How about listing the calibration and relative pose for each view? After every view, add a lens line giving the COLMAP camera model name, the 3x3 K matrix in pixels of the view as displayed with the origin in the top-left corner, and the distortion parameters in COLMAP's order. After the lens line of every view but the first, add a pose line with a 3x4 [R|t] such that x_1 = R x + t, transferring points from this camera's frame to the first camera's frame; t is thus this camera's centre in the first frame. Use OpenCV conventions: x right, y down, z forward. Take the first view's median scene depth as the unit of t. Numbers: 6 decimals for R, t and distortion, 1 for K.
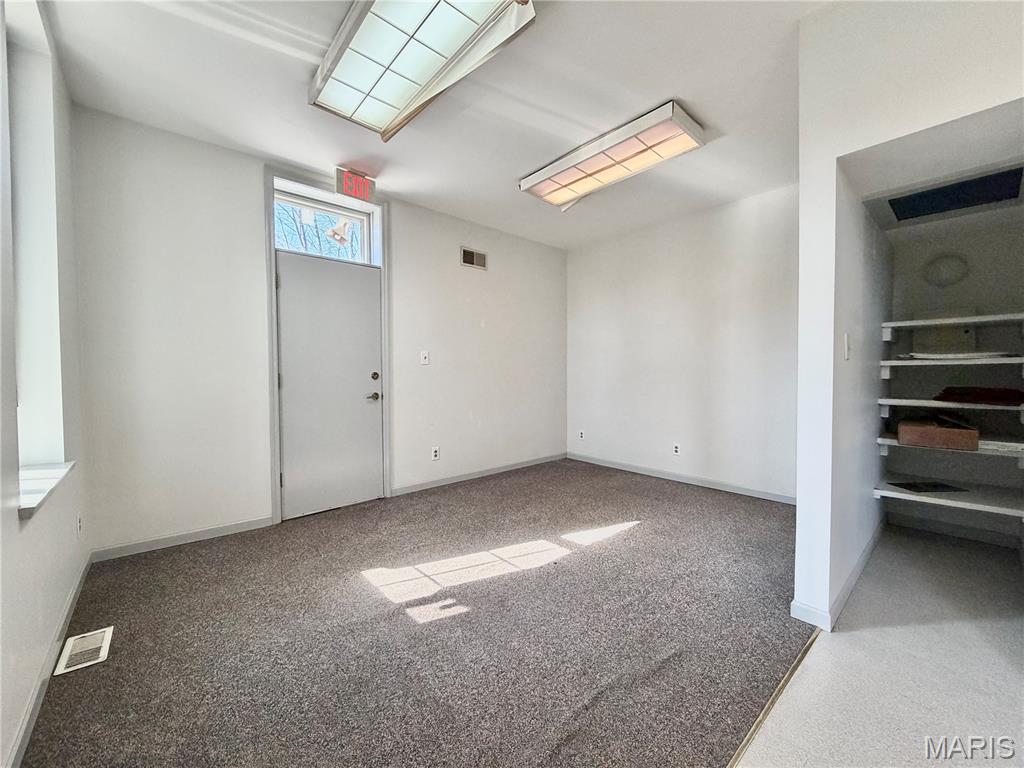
lens RADIAL K [[406.7, 0, 506.8], [0, 406.7, 386.1], [0, 0, 1]] dist [-0.001841, 0.000124]
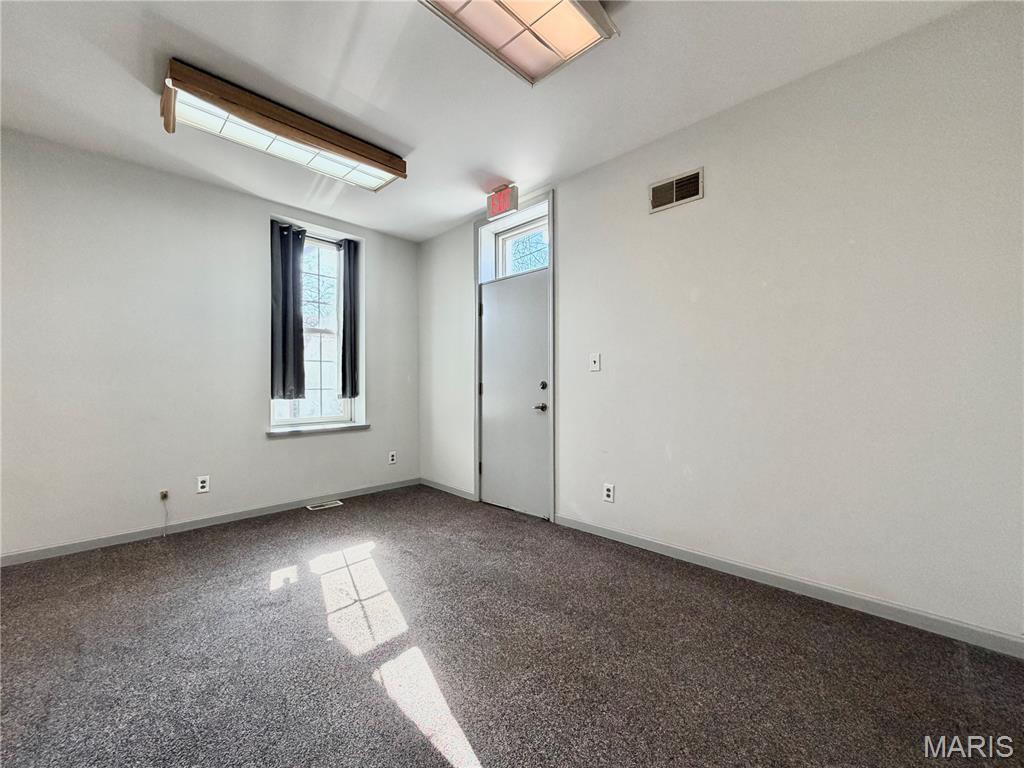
lens RADIAL K [[406.7, 0, 508.4], [0, 406.7, 385.1], [0, 0, 1]] dist [-0.001841, 0.000124]
pose [[0.070846, 0.012778, -0.997405, 0.716259], [-0.023320, 0.999666, 0.011150, -0.040898], [0.997215, 0.022469, 0.071121, 1.022234]]
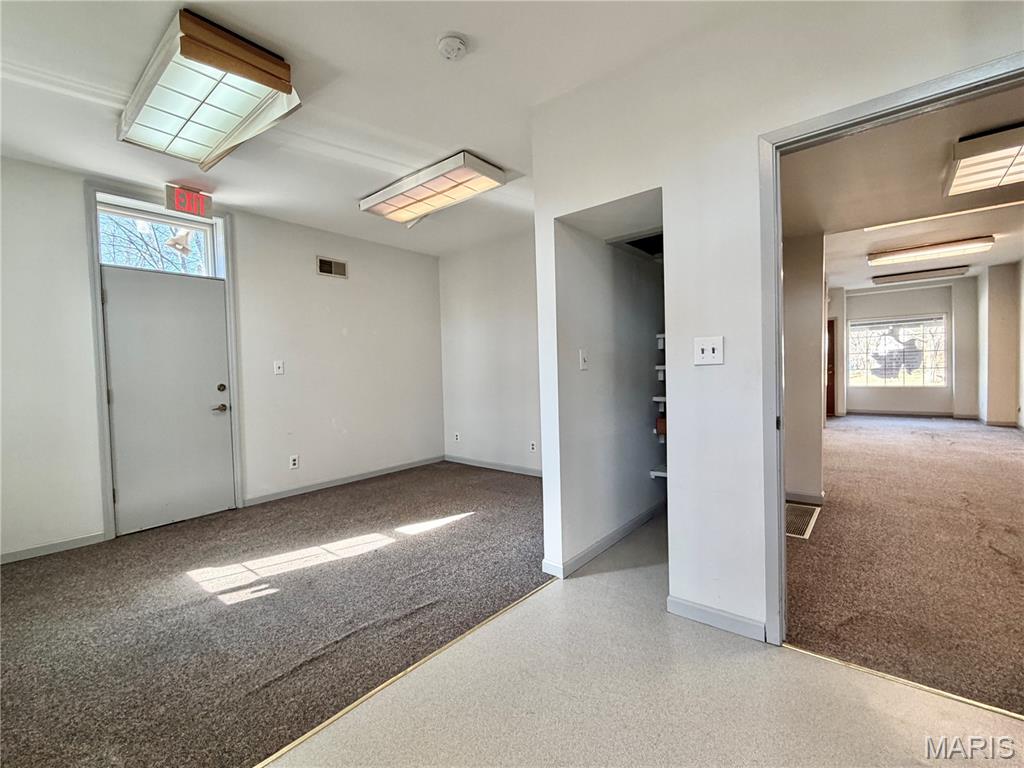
lens RADIAL K [[449.0, 0, 508.1], [0, 449.0, 386.4], [0, 0, 1]] dist [-0.001388, -0.000769]
pose [[0.988032, -0.026899, 0.151886, 0.247487], [0.026717, 0.999638, 0.003234, -0.014981], [-0.151918, 0.000862, 0.988393, -0.241477]]
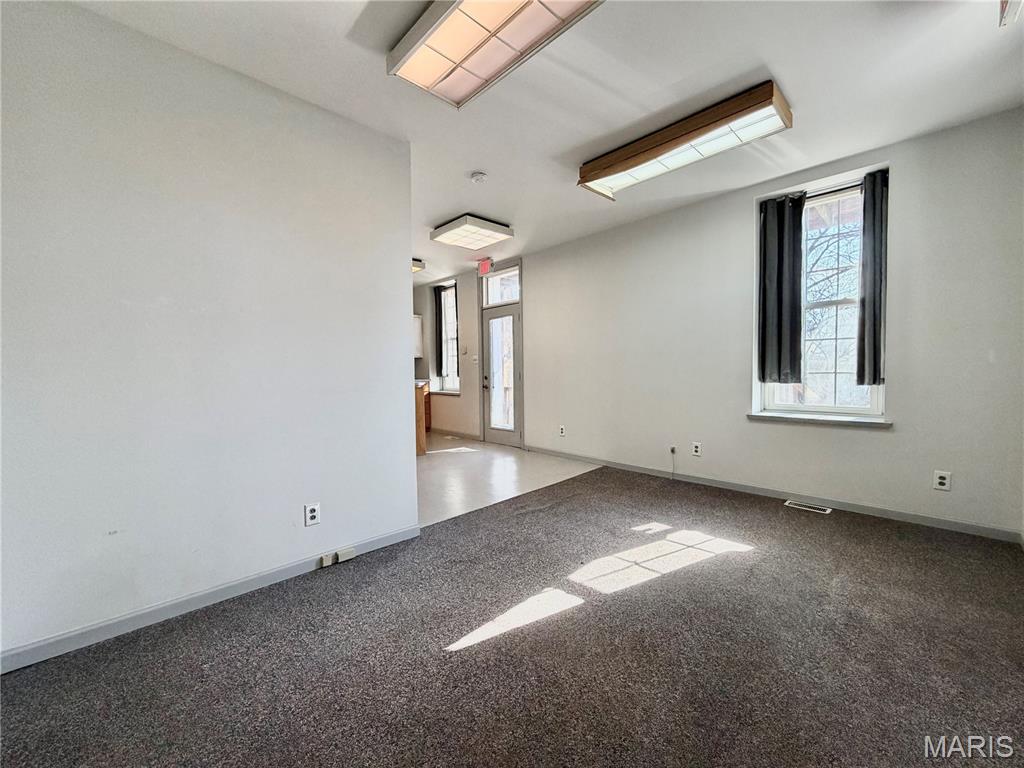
lens RADIAL K [[406.7, 0, 507.8], [0, 406.7, 381.3], [0, 0, 1]] dist [-0.001841, 0.000124]
pose [[-0.998178, 0.022735, -0.055890, 0.279753], [0.019892, 0.998505, 0.050916, -0.049466], [0.056964, 0.049712, -0.997138, 1.579177]]
